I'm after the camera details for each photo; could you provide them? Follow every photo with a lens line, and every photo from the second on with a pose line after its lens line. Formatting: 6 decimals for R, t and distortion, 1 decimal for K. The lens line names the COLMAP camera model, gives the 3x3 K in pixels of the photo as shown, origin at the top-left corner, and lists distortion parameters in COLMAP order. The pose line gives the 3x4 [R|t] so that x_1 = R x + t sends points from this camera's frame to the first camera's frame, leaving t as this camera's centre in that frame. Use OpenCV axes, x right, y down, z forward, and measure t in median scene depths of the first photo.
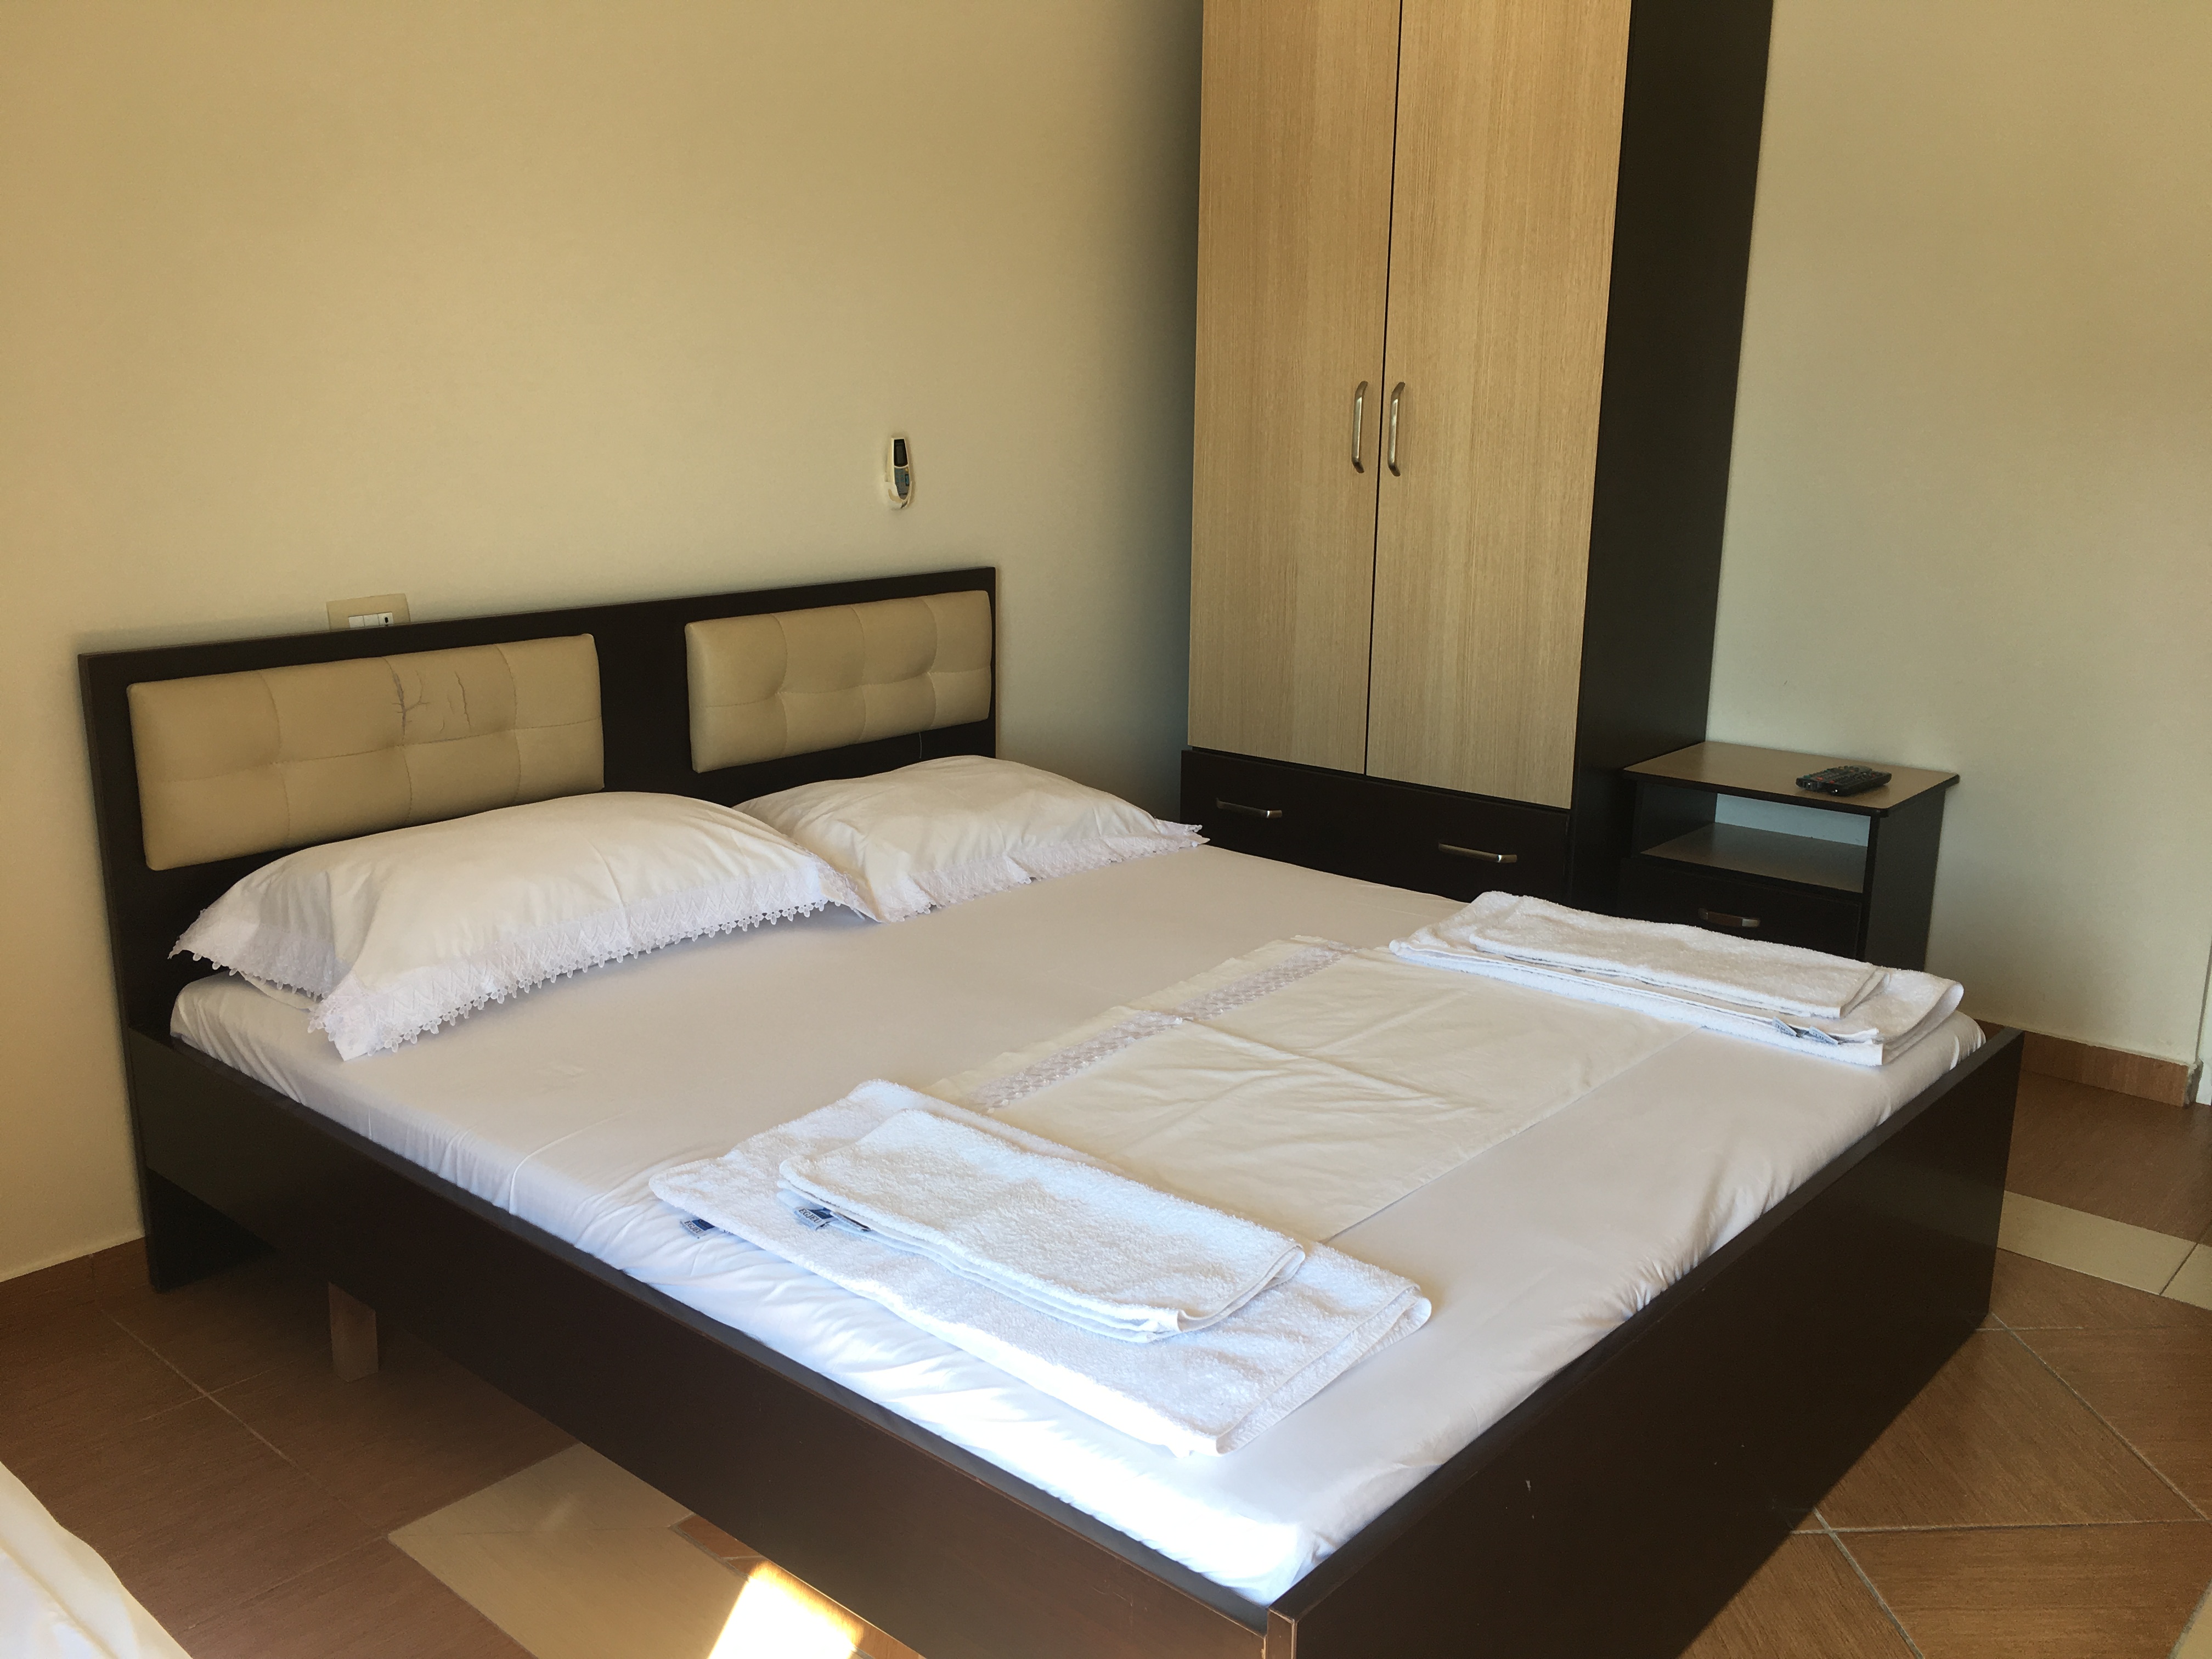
lens RADIAL K [[1909.4, 0, 1106.0], [0, 1909.4, 829.5], [0, 0, 1]] dist [0.085411, -0.131136]
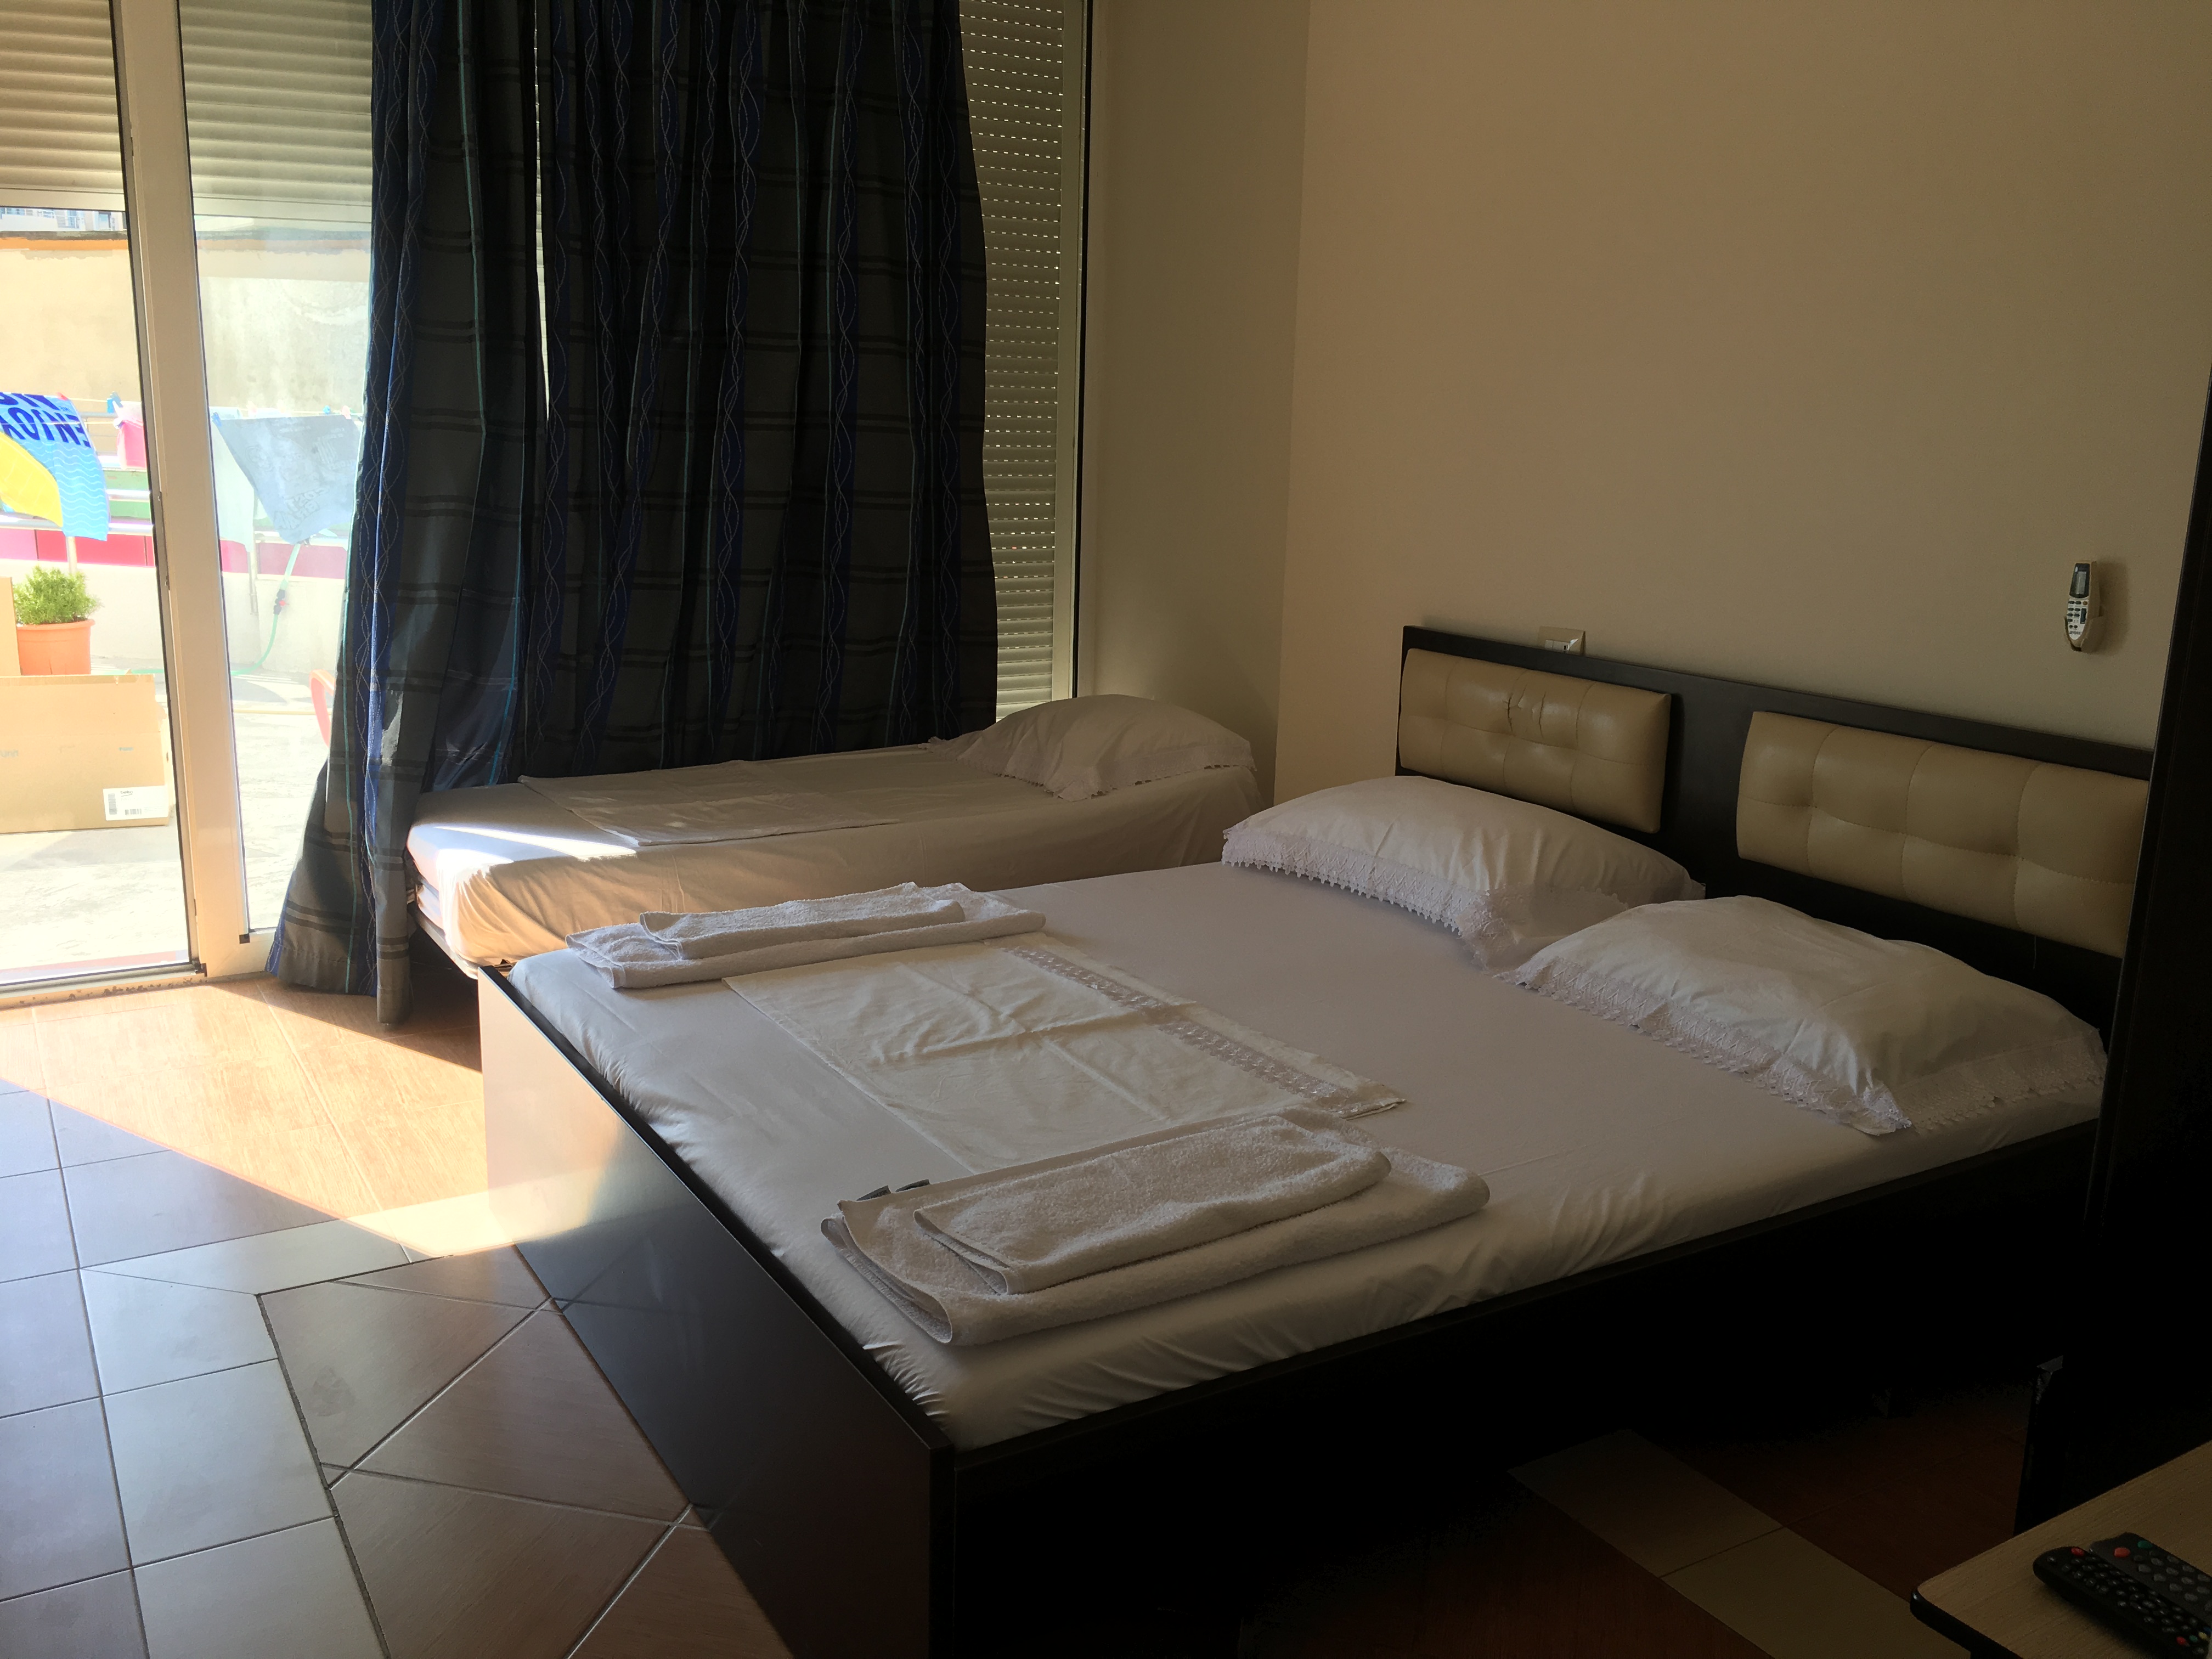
lens RADIAL K [[1909.4, 0, 1106.0], [0, 1909.4, 829.5], [0, 0, 1]] dist [0.085411, -0.131136]
pose [[-0.305644, 0.187930, -0.933415, 1.064293], [-0.255987, 0.928015, 0.270665, -0.297752], [0.917089, 0.321669, -0.235534, 1.175355]]
